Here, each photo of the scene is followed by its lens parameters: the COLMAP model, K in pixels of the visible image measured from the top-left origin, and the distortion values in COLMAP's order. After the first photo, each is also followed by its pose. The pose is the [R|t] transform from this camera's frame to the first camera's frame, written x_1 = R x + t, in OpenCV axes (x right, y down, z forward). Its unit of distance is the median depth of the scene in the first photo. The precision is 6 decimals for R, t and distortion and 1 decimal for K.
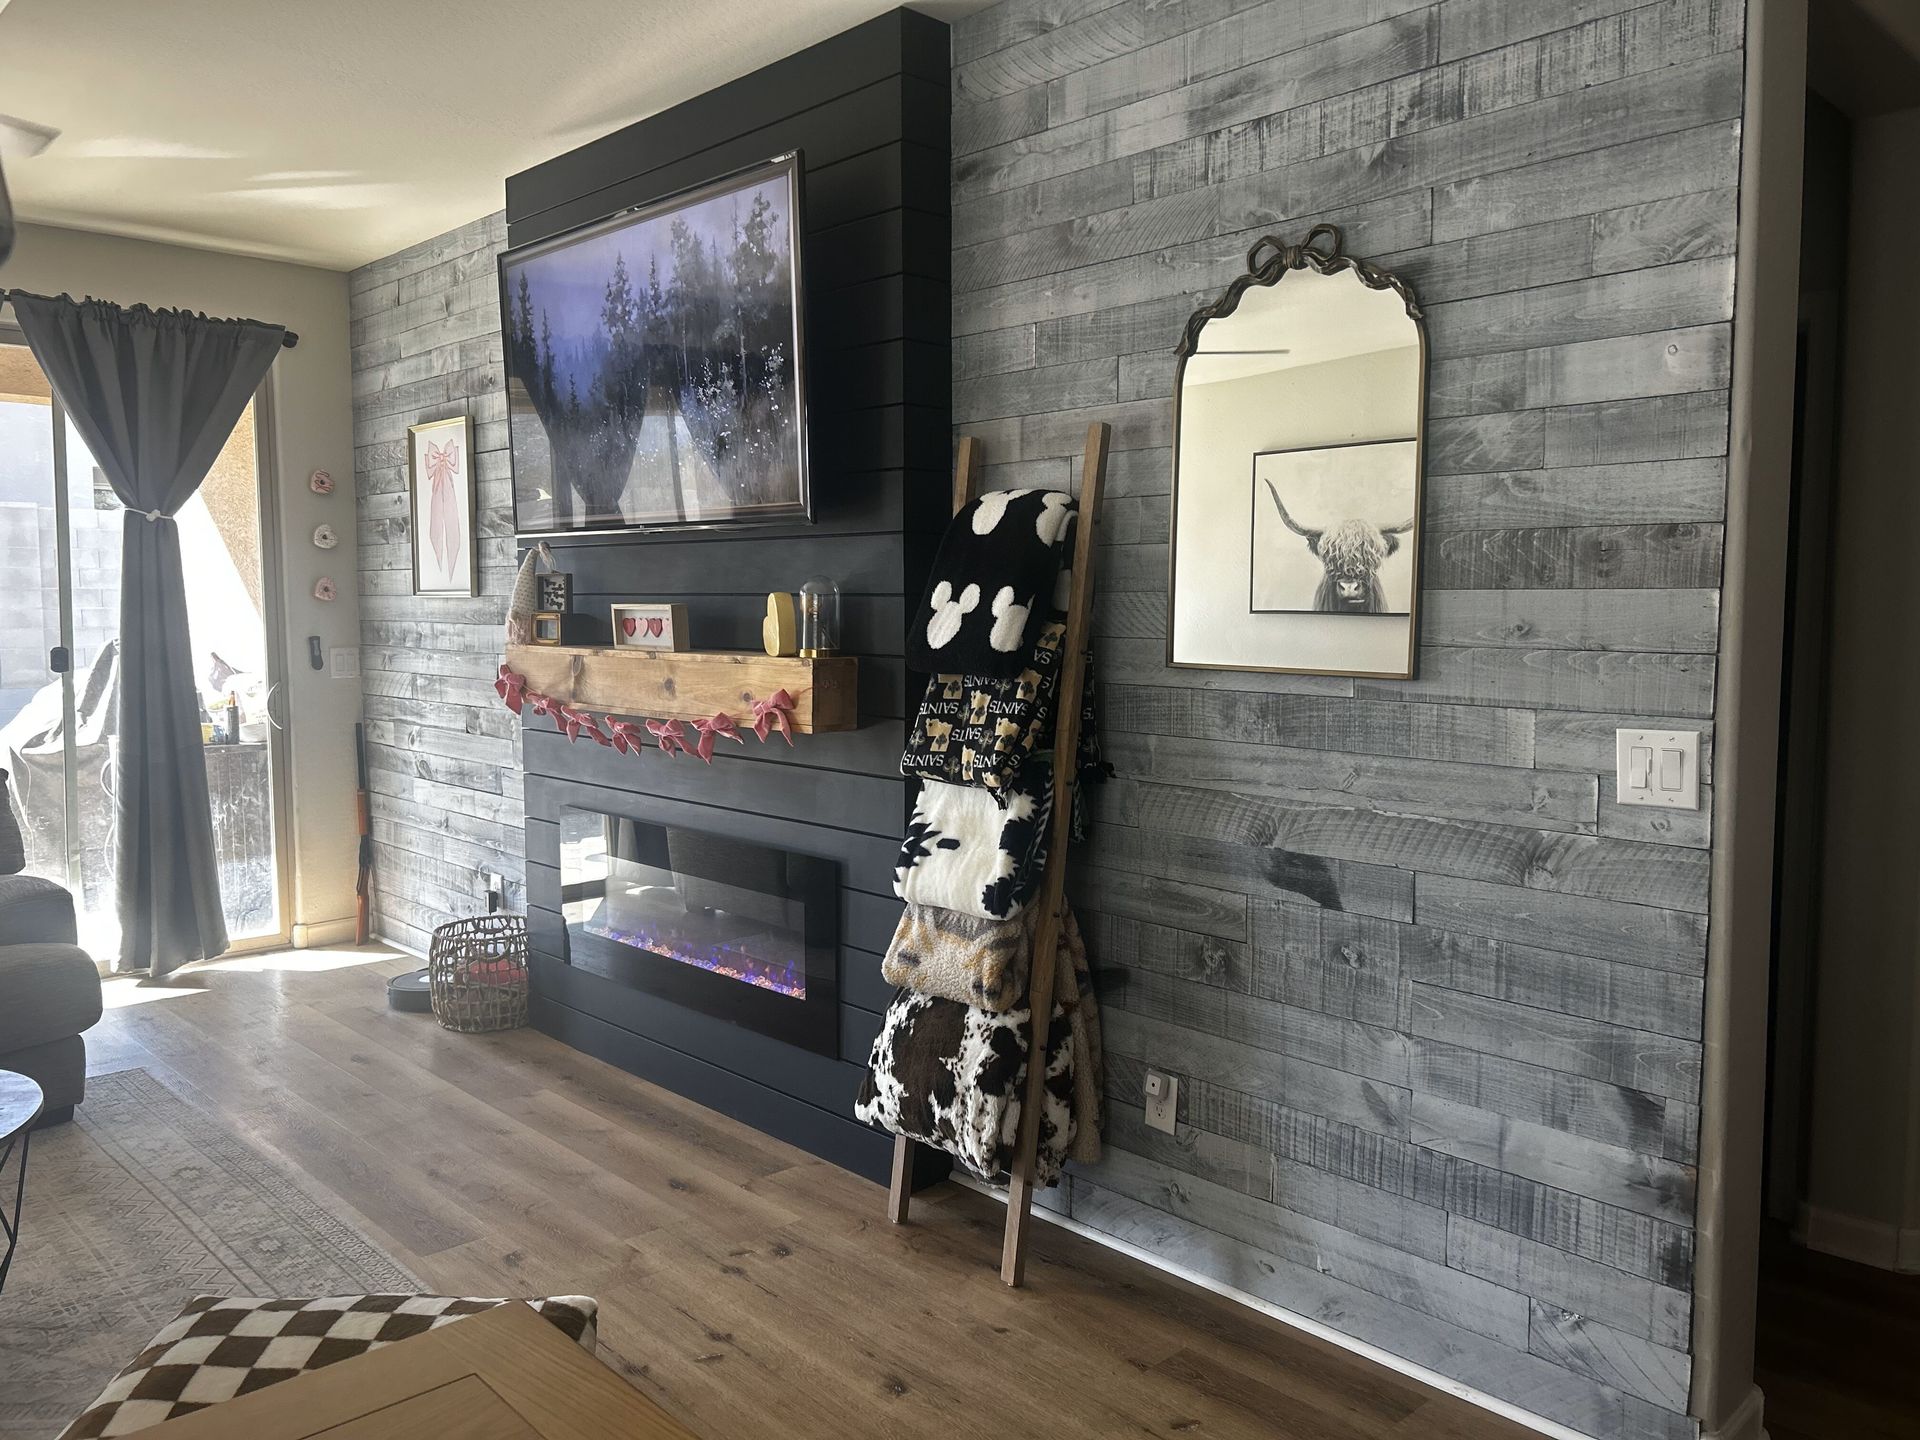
lens RADIAL K [[1441.7, 0, 1031.5], [0, 1441.7, 724.0], [0, 0, 1]] dist [0.053125, -0.065300]
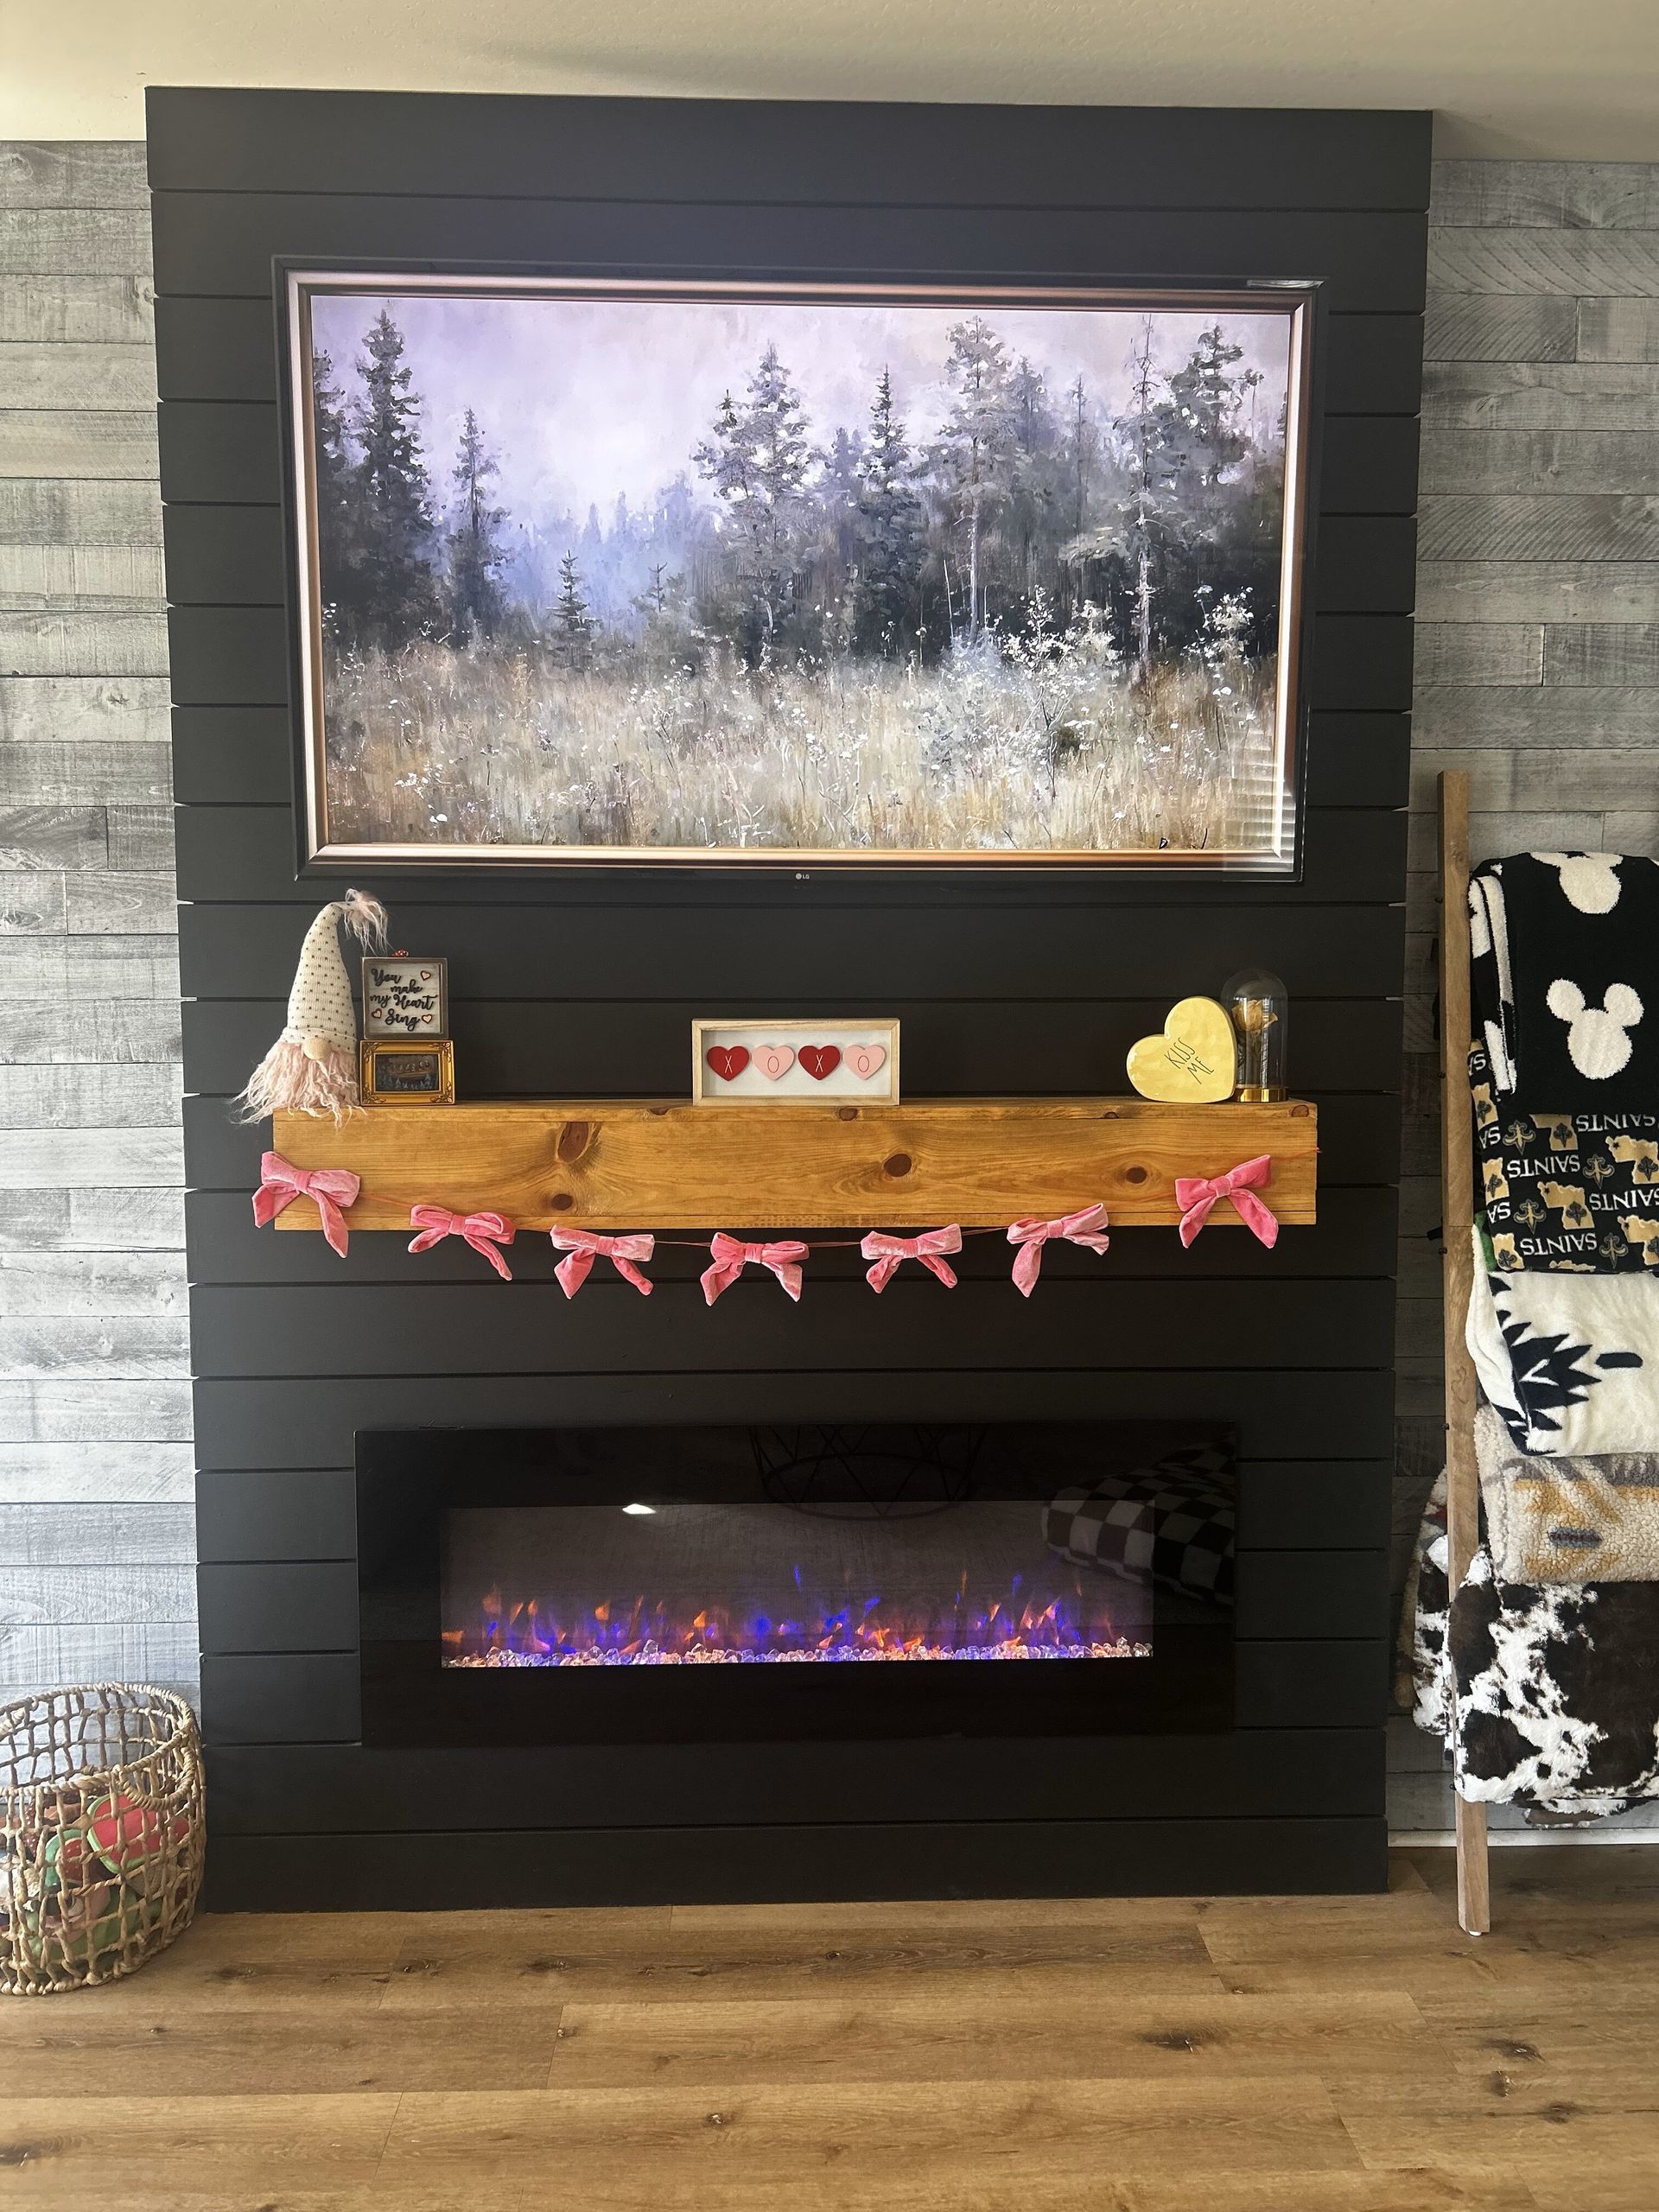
lens RADIAL K [[1631.4, 0, 857.3], [0, 1631.4, 1106.2], [0, 0, 1]] dist [-0.002360, 0.009595]
pose [[0.685639, -0.063586, 0.725160, -0.859546], [0.063416, 0.997608, 0.027516, -0.082820], [-0.725174, 0.027121, 0.688031, 0.712133]]
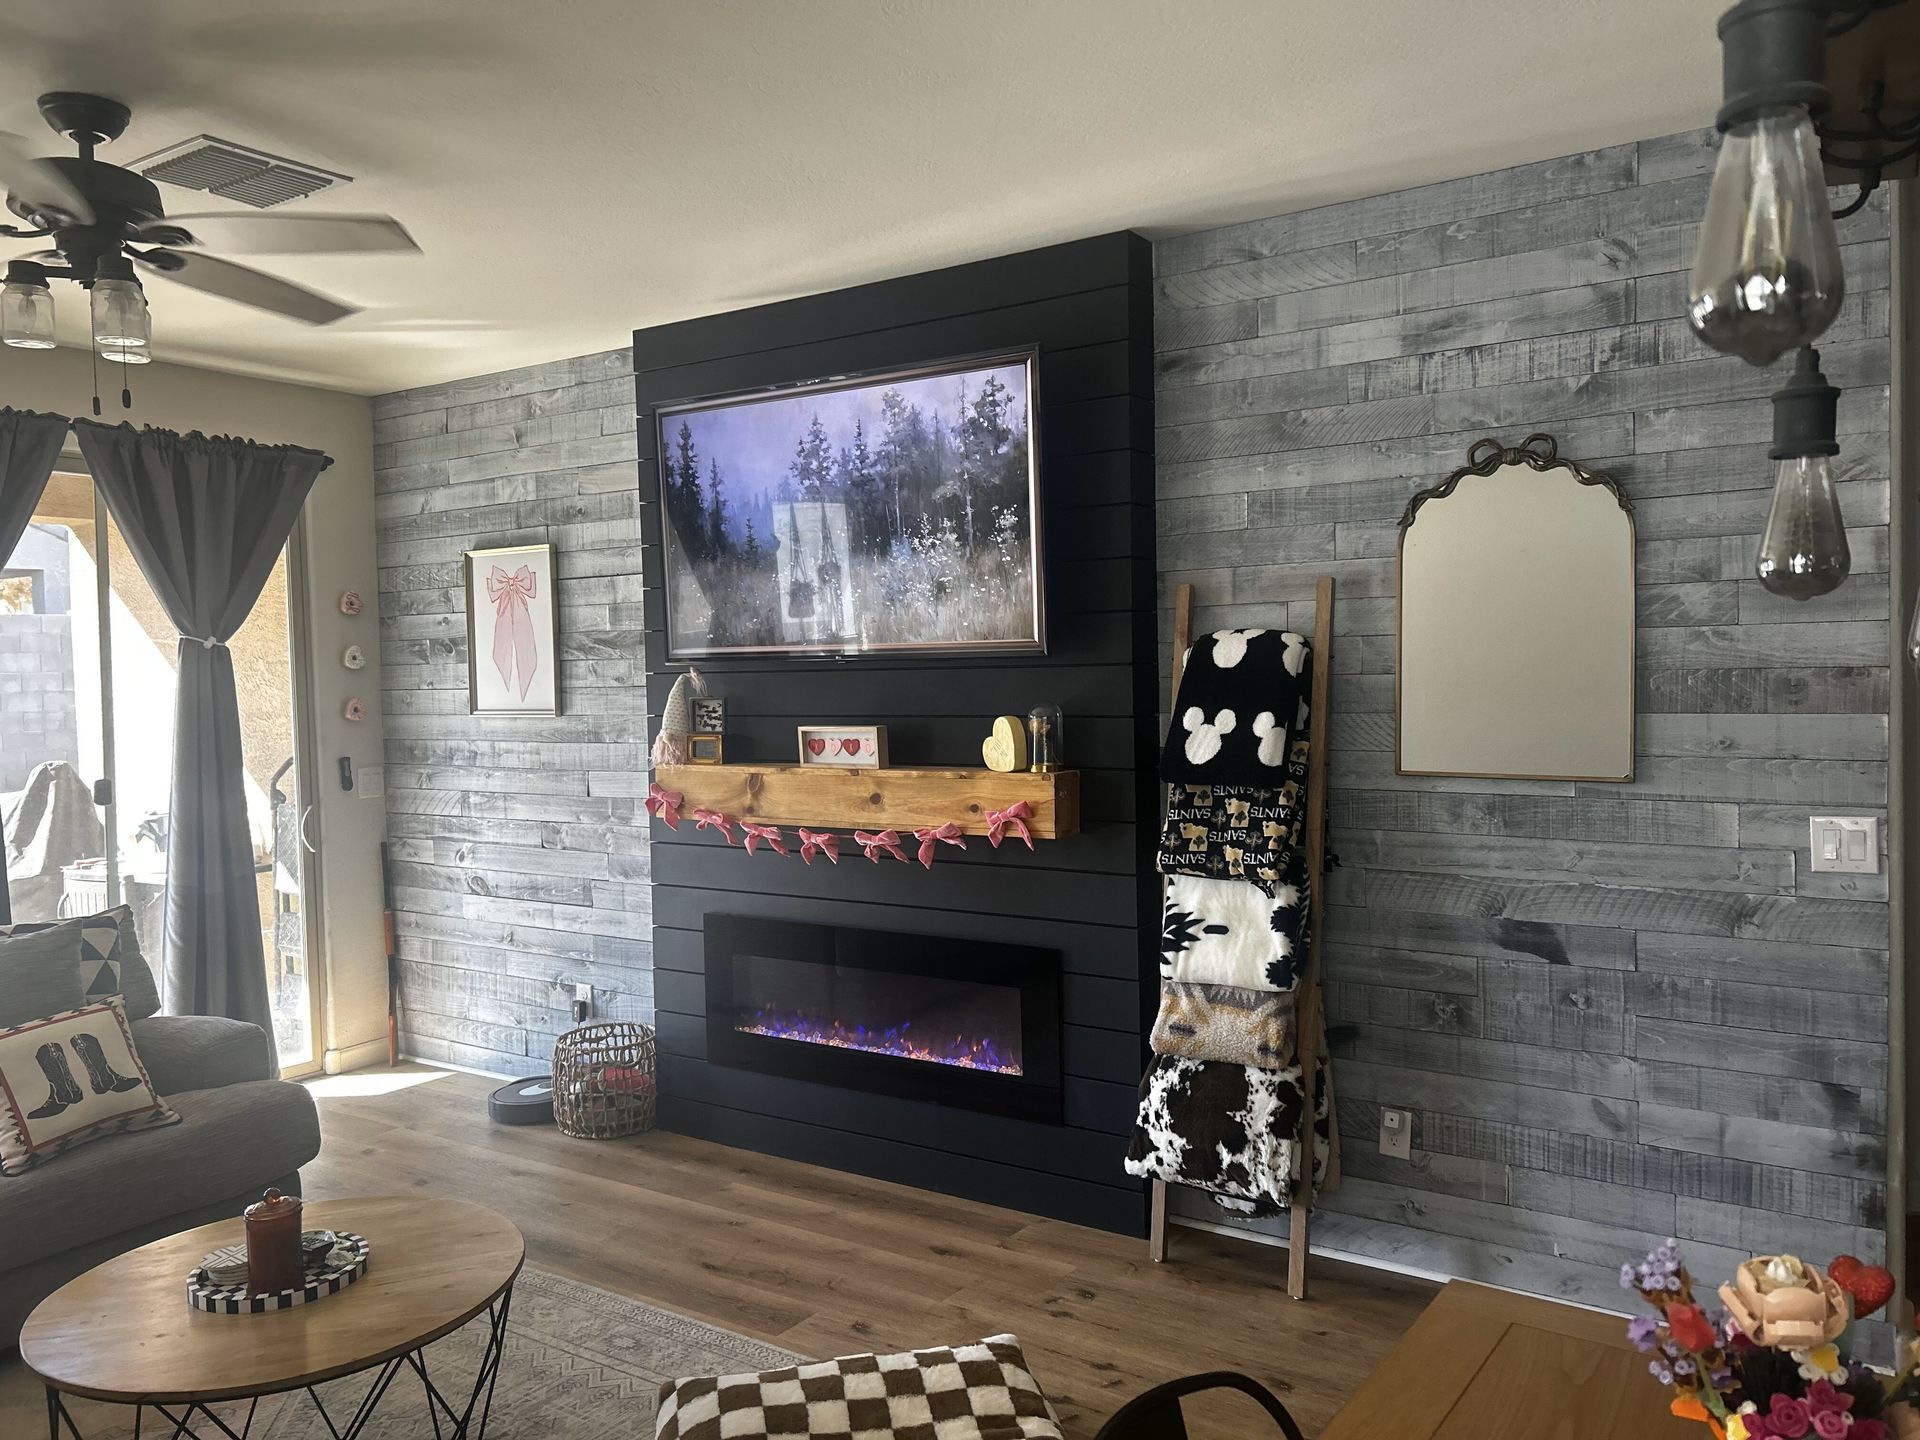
lens RADIAL K [[1441.7, 0, 1031.5], [0, 1441.7, 724.0], [0, 0, 1]] dist [0.053125, -0.065300]
pose [[0.976350, -0.031237, 0.213929, -0.448522], [0.040748, 0.998361, -0.040193, -0.043671], [-0.212322, 0.047959, 0.976022, -0.134057]]
